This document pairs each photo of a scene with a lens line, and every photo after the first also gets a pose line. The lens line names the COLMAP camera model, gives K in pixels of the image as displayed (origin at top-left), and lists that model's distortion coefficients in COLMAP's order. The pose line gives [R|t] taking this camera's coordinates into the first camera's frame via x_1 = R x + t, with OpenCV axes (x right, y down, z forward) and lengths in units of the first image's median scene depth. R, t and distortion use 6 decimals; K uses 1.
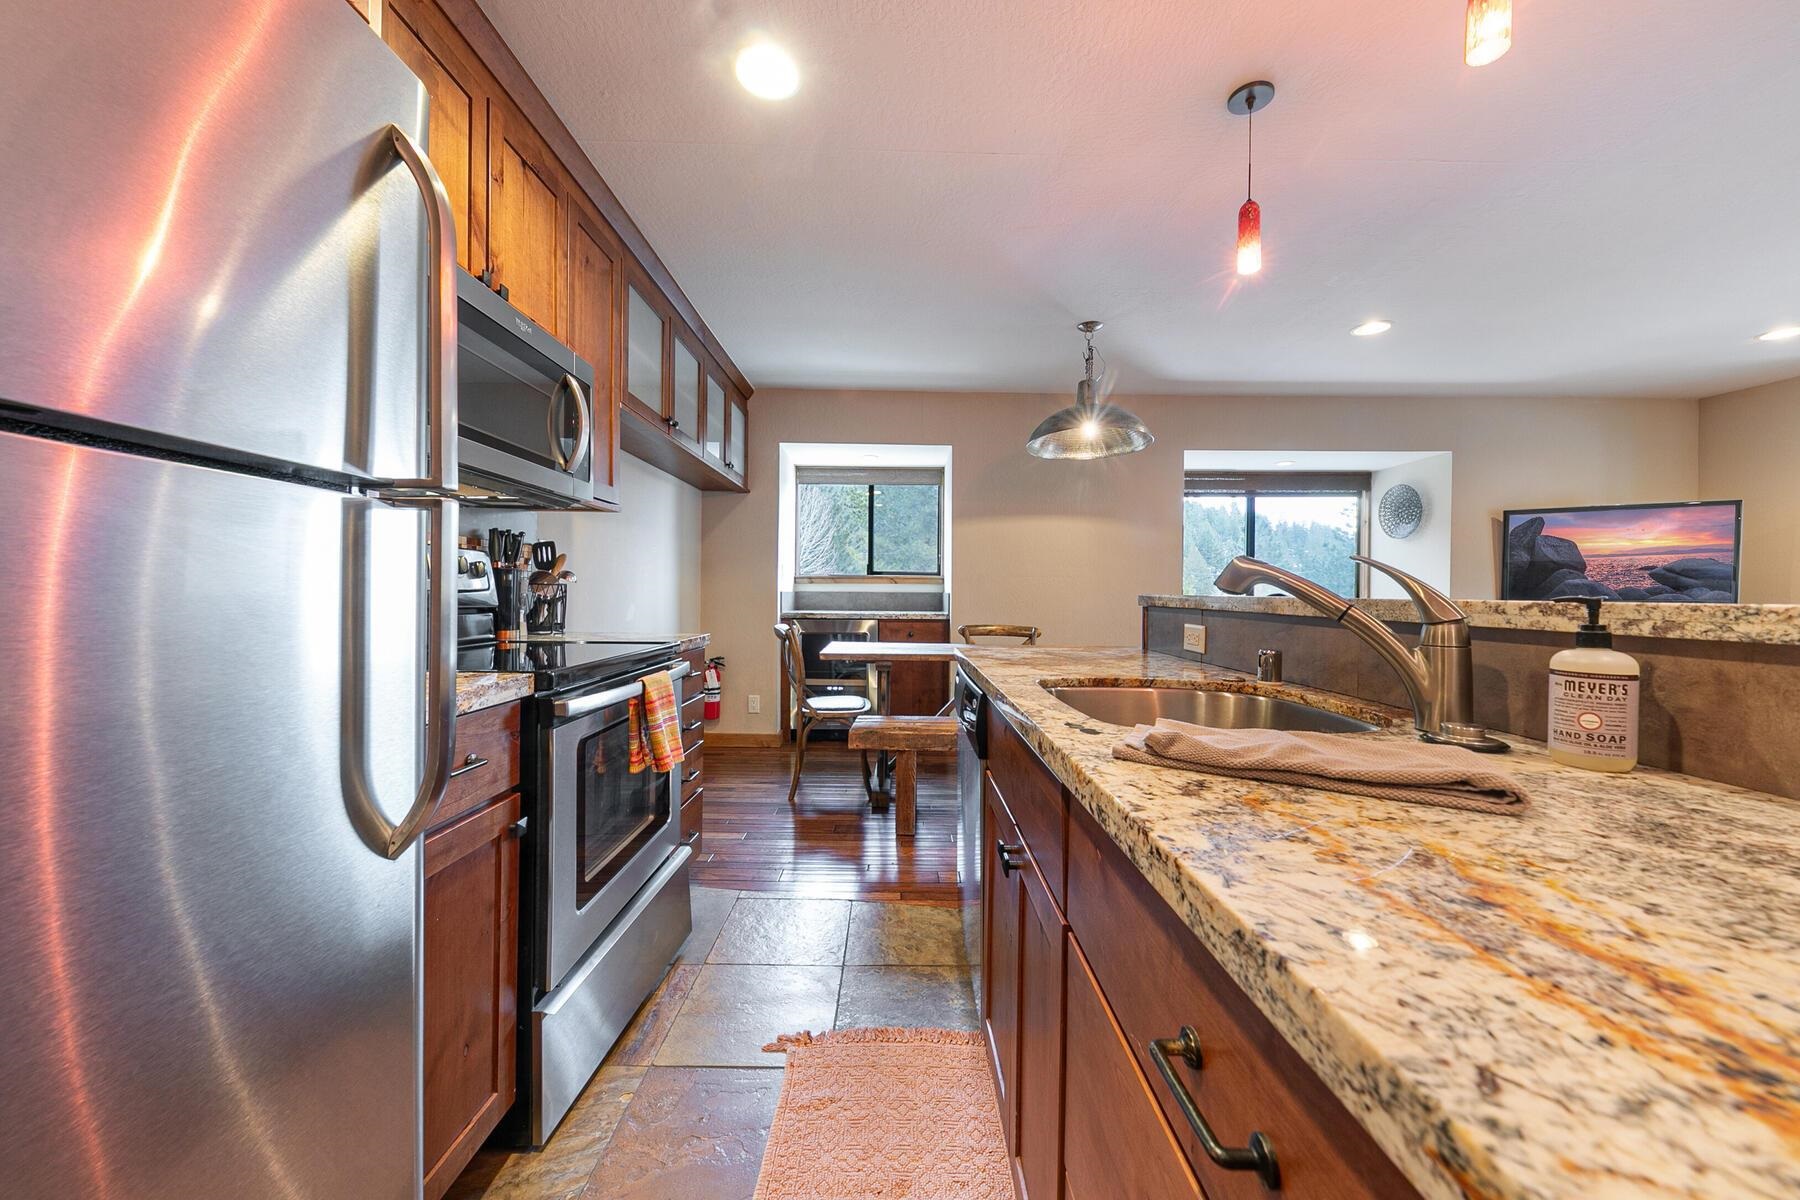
lens RADIAL K [[660.9, 0, 900.0], [0, 660.9, 600.0], [0, 0, 1]] dist [-0.000392, -0.000095]
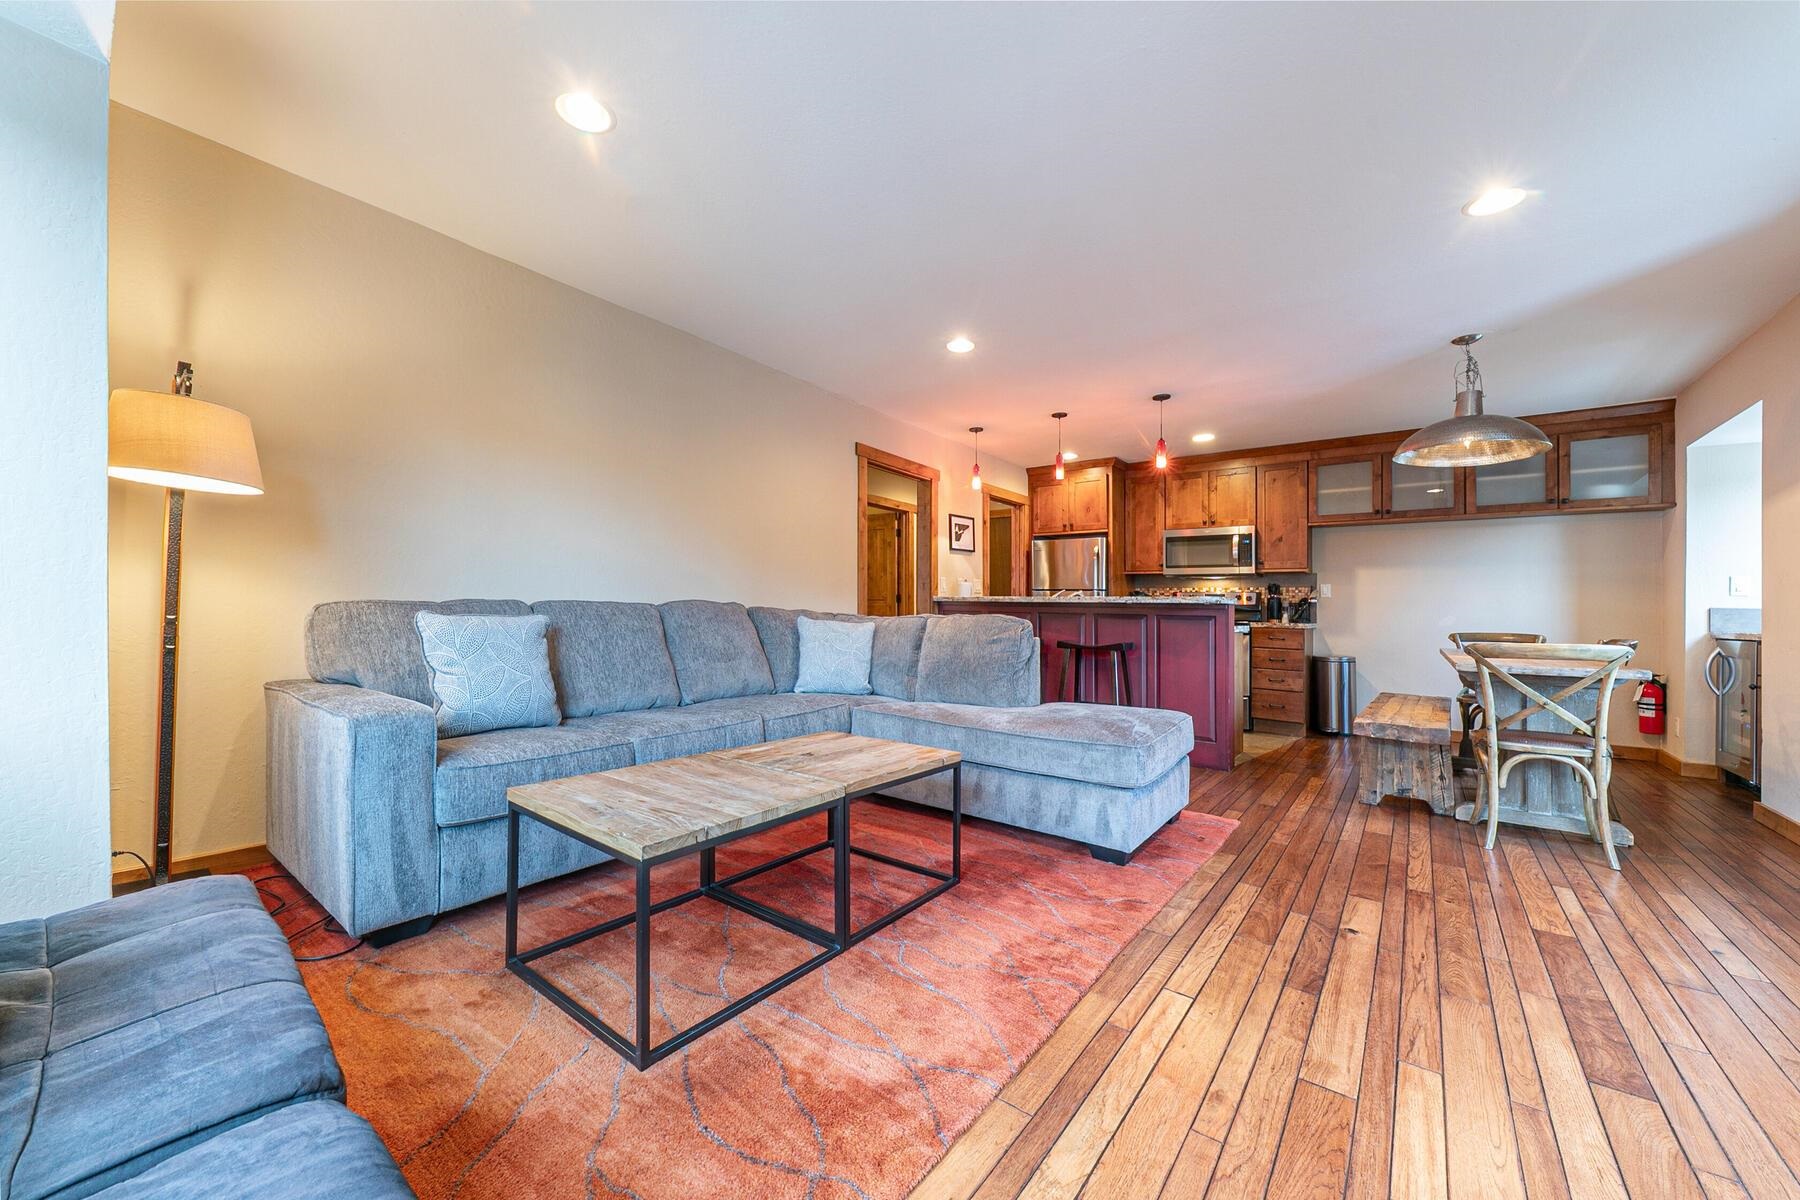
lens RADIAL K [[660.9, 0, 900.0], [0, 660.9, 600.0], [0, 0, 1]] dist [-0.000392, -0.000095]
pose [[-0.609313, -0.038401, -0.791999, 1.341736], [-0.037025, 0.999115, -0.019959, 0.039314], [0.792065, 0.017163, -0.610196, 0.767163]]
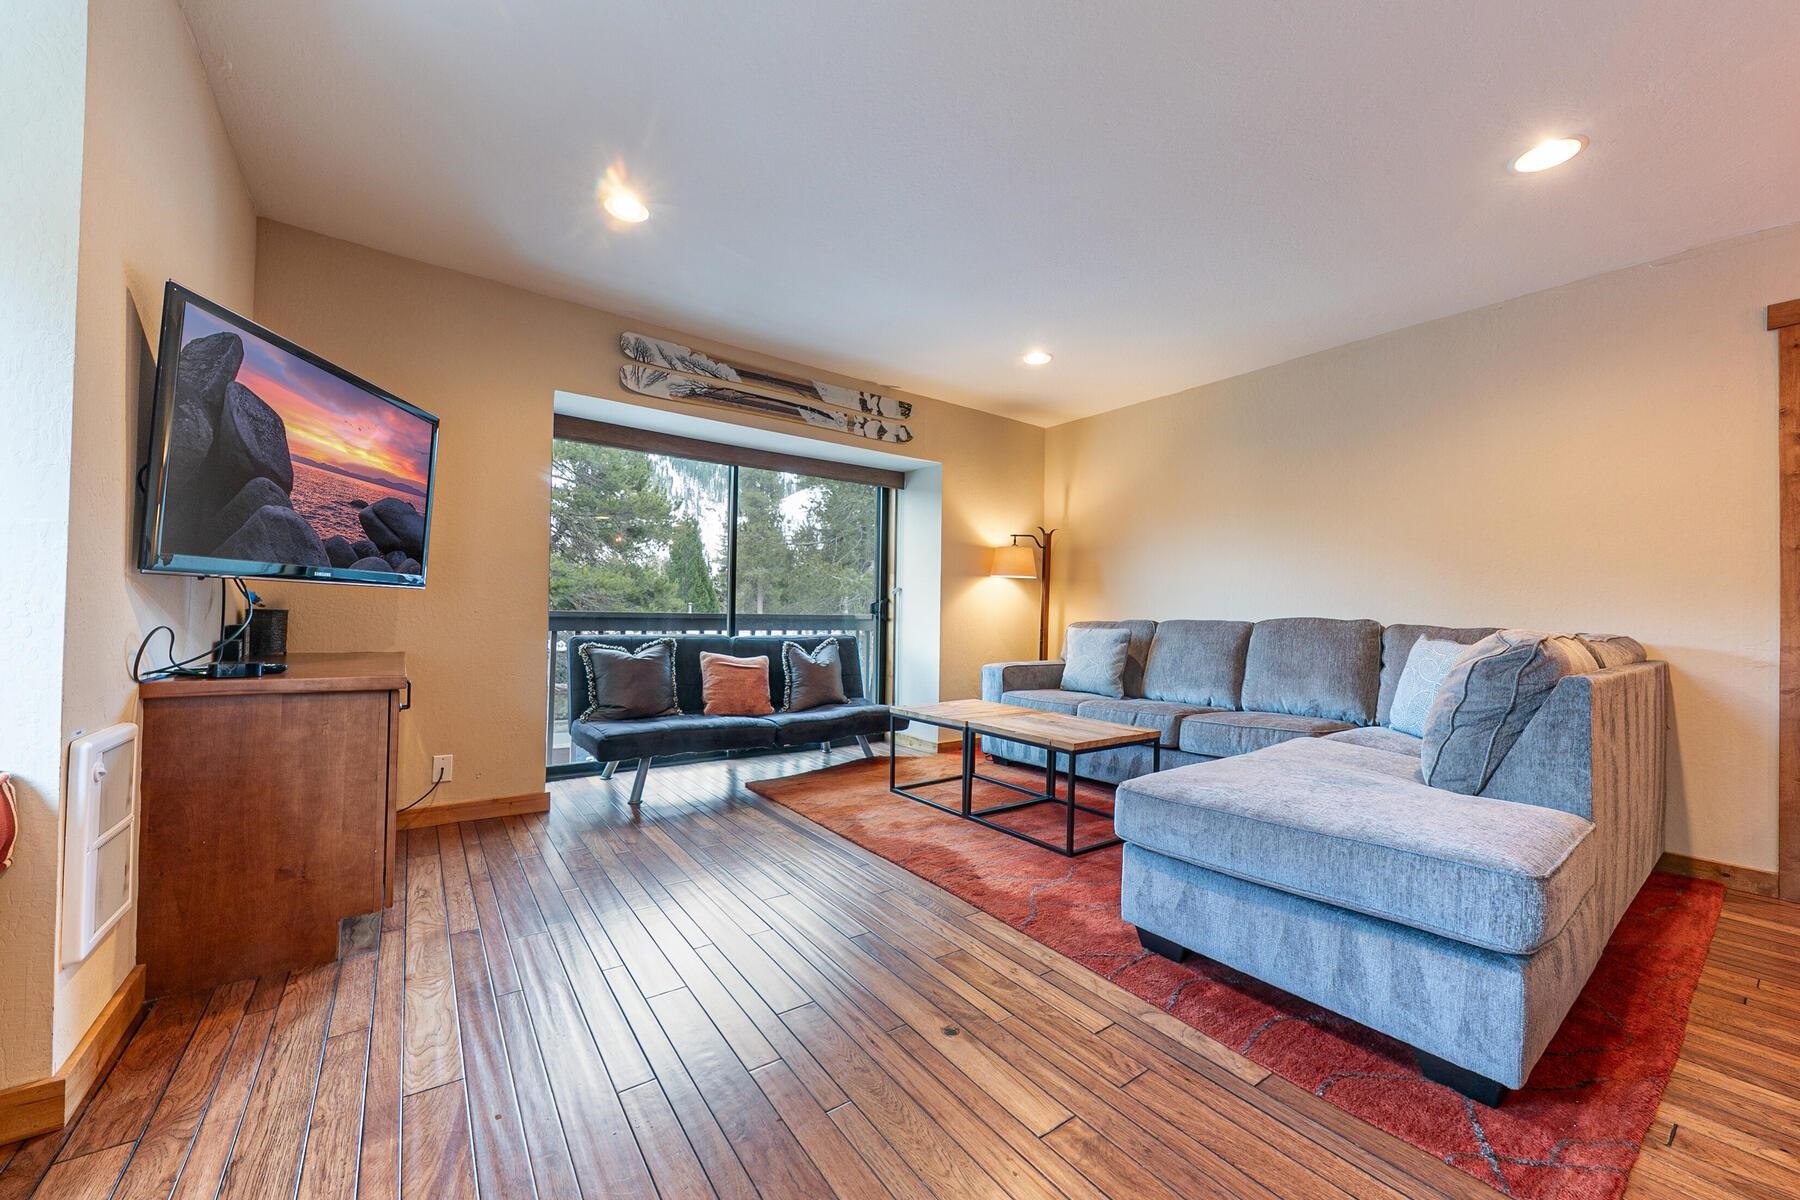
lens RADIAL K [[671.7, 0, 900.6], [0, 671.7, 614.6], [0, 0, 1]] dist [-0.000496, -0.000047]
pose [[-0.590891, -0.011623, 0.806668, 0.463320], [-0.010138, 0.999924, 0.006982, 0.028923], [-0.806688, -0.004053, -0.590964, 0.979768]]
